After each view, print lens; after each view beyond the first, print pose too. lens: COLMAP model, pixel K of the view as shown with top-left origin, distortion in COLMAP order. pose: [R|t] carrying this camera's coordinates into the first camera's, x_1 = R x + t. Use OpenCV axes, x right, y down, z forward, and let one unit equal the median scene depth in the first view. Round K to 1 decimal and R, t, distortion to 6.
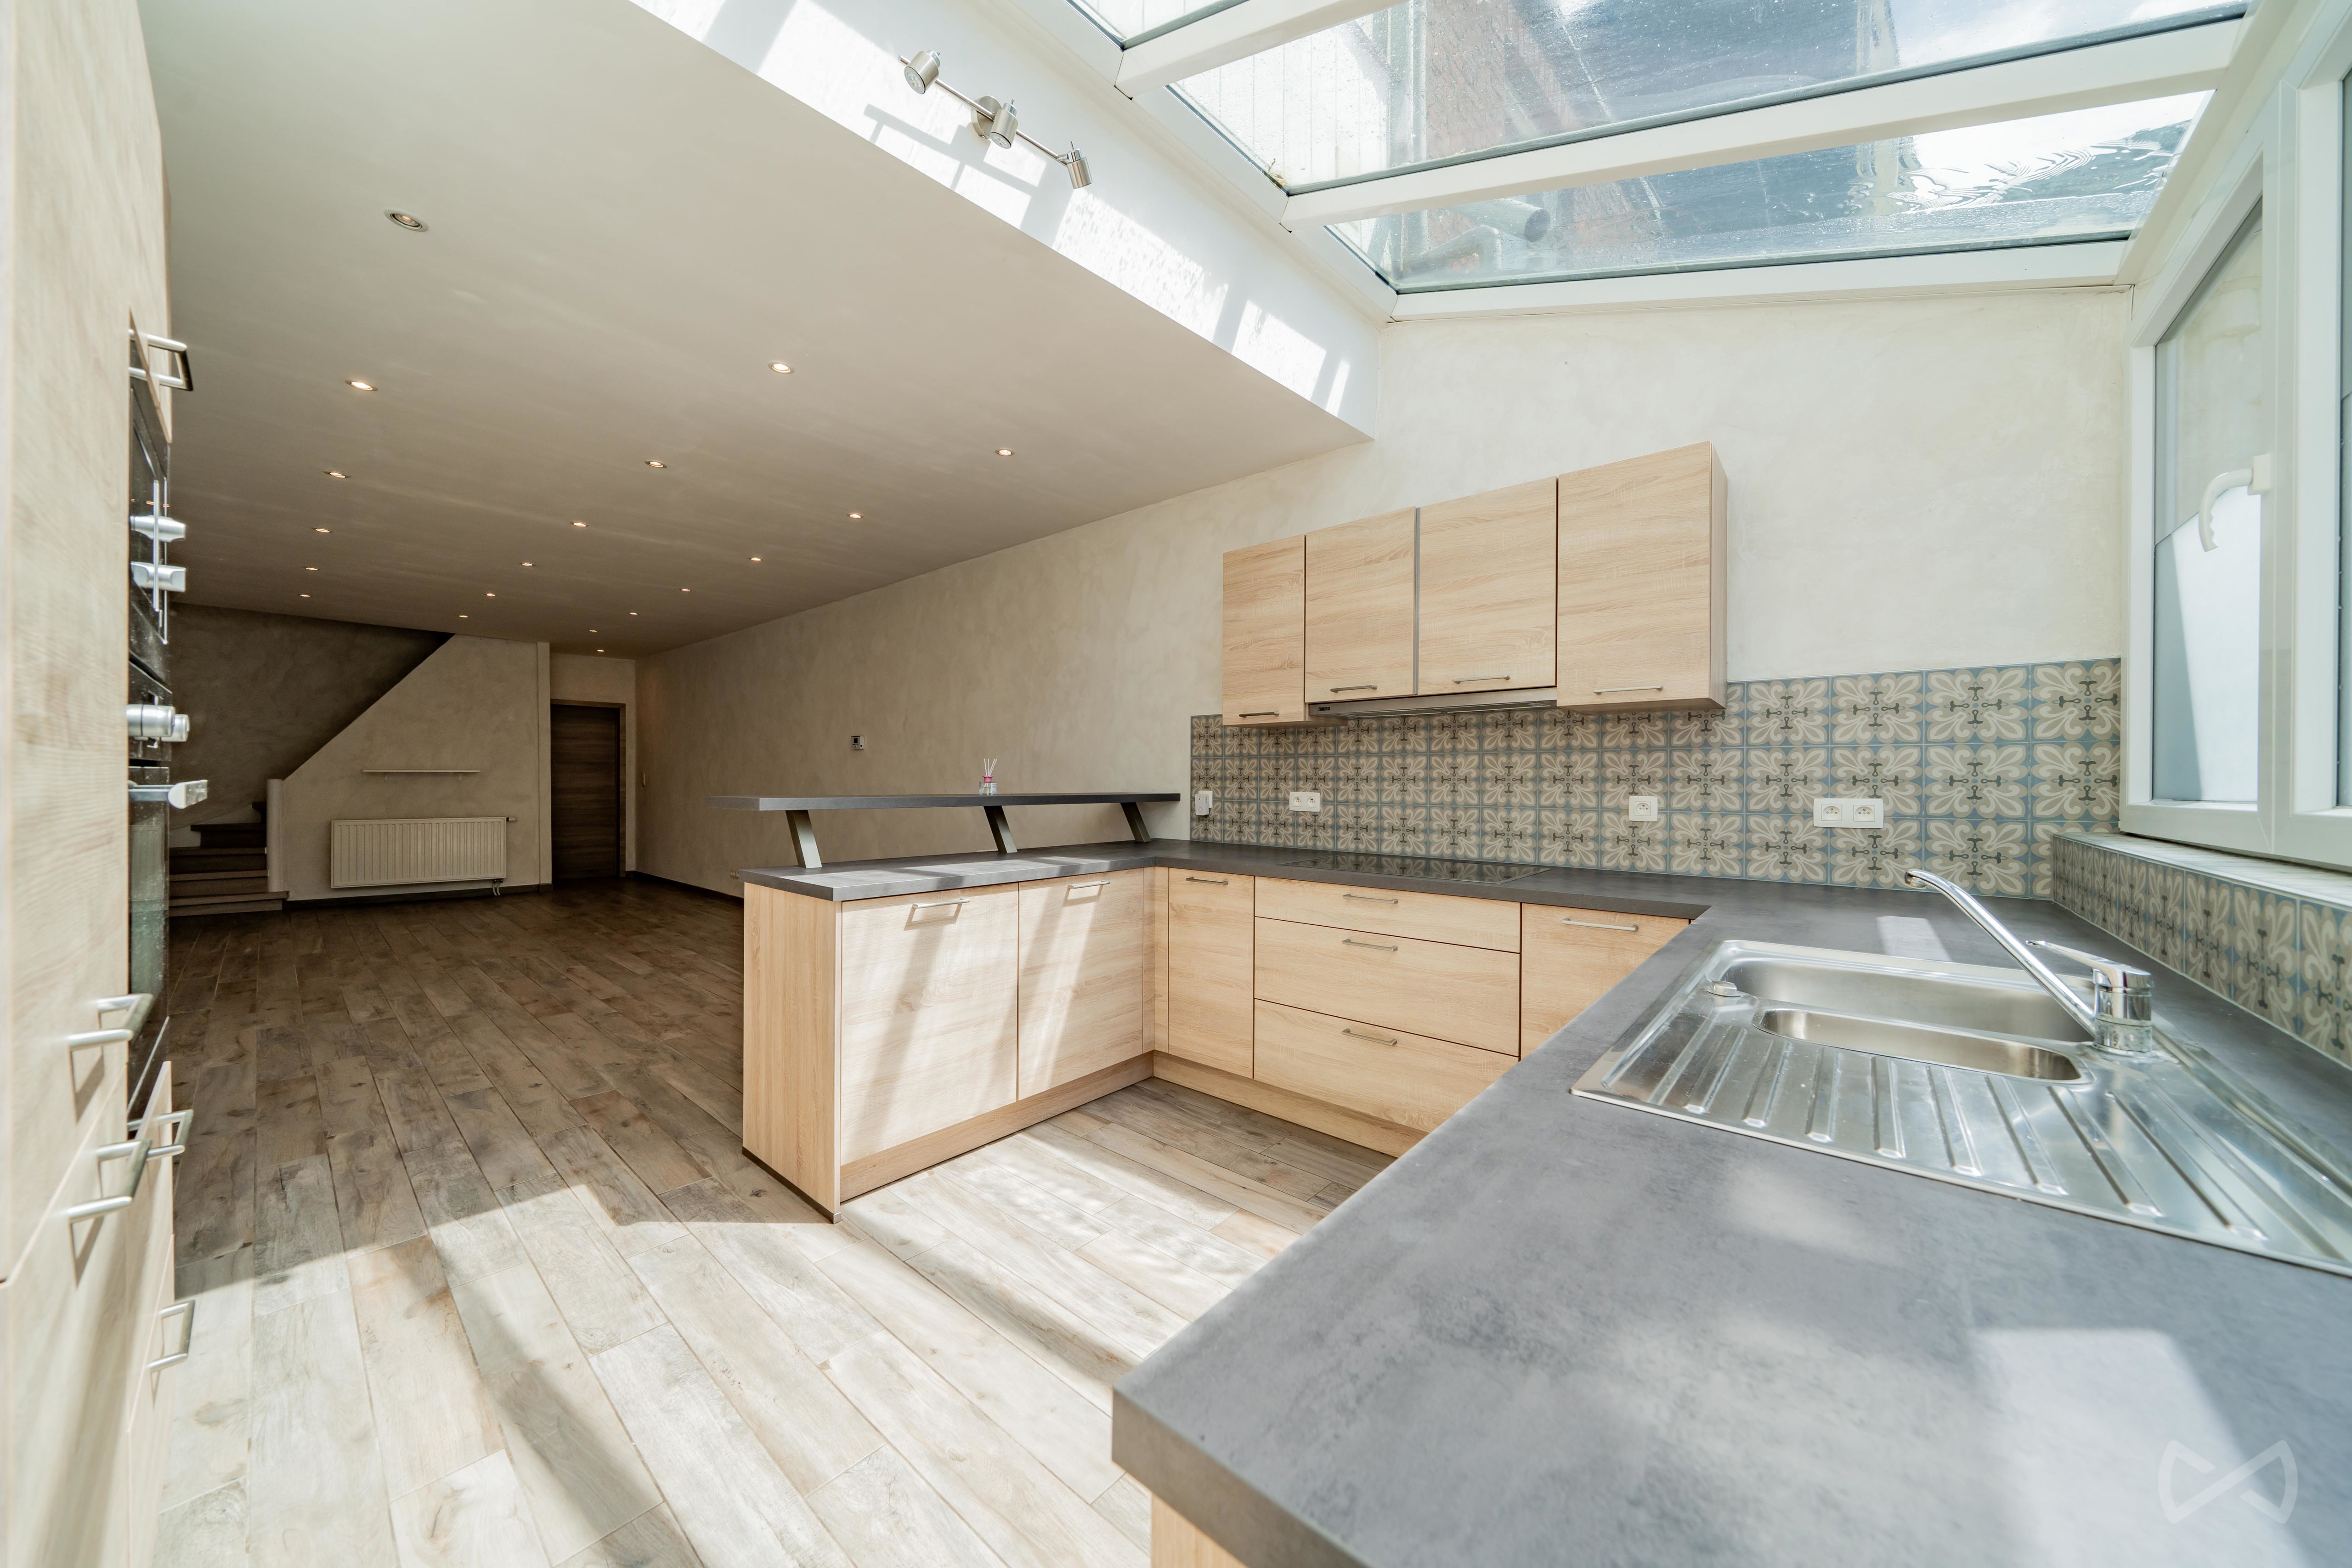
lens RADIAL K [[800.9, 0, 1172.6], [0, 800.9, 786.9], [0, 0, 1]] dist [-0.005647, -0.000298]
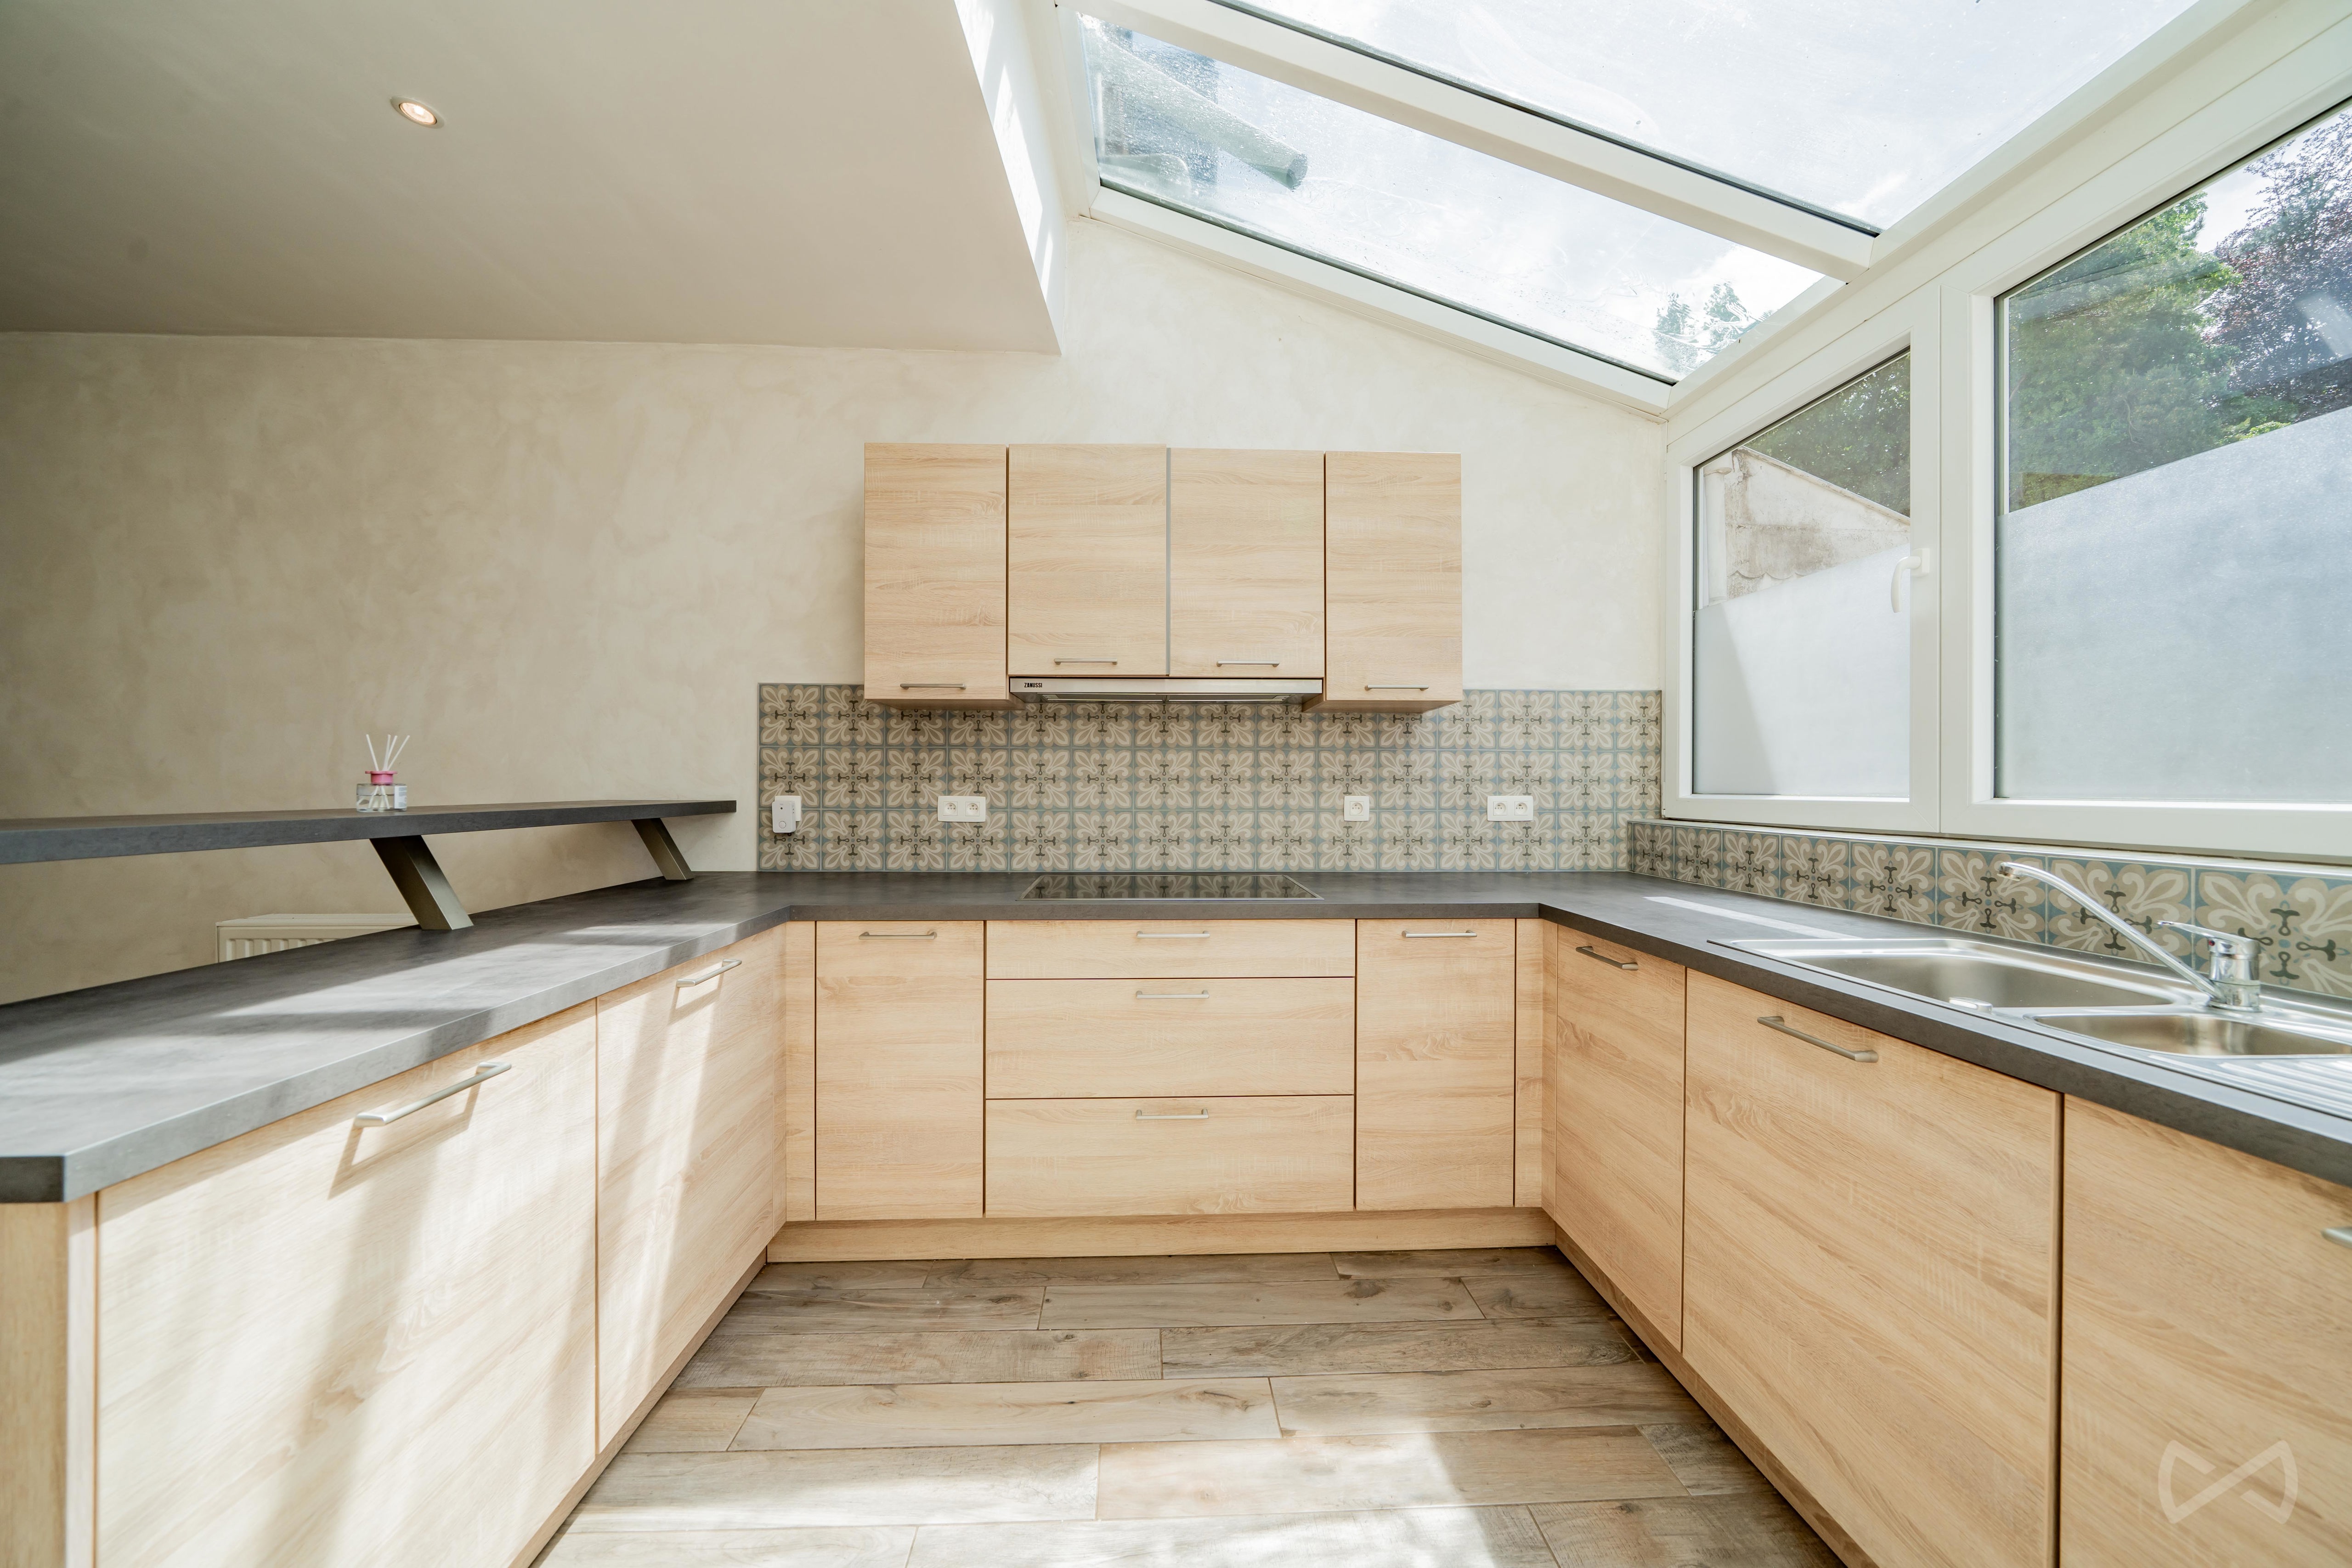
lens RADIAL K [[800.9, 0, 1179.3], [0, 800.9, 785.9], [0, 0, 1]] dist [-0.005647, -0.000298]
pose [[0.727733, -0.005899, 0.685835, -0.231812], [0.006023, 0.999979, 0.002211, -0.003999], [-0.685834, 0.002522, 0.727753, 0.368503]]
